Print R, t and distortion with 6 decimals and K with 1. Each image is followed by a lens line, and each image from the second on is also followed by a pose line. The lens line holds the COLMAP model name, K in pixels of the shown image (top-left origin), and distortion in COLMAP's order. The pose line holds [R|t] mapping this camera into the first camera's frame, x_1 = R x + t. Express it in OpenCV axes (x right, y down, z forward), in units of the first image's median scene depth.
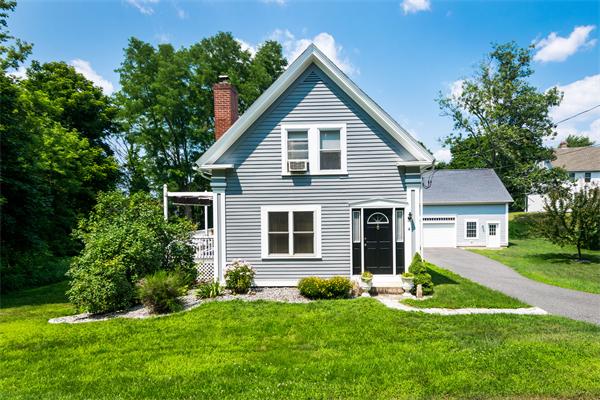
lens RADIAL K [[333.6, 0, 294.0], [0, 333.6, 212.6], [0, 0, 1]] dist [0.007587, 0.002347]
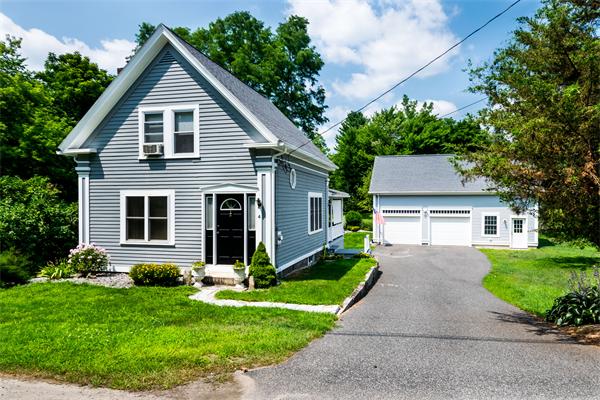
lens RADIAL K [[372.0, 0, 301.0], [0, 372.0, 202.4], [0, 0, 1]] dist [0.019513, -0.007002]
pose [[0.983190, 0.012803, -0.182135, 0.633338], [-0.013870, 0.999893, -0.004587, 0.013060], [0.182057, 0.007036, 0.983263, 0.011320]]
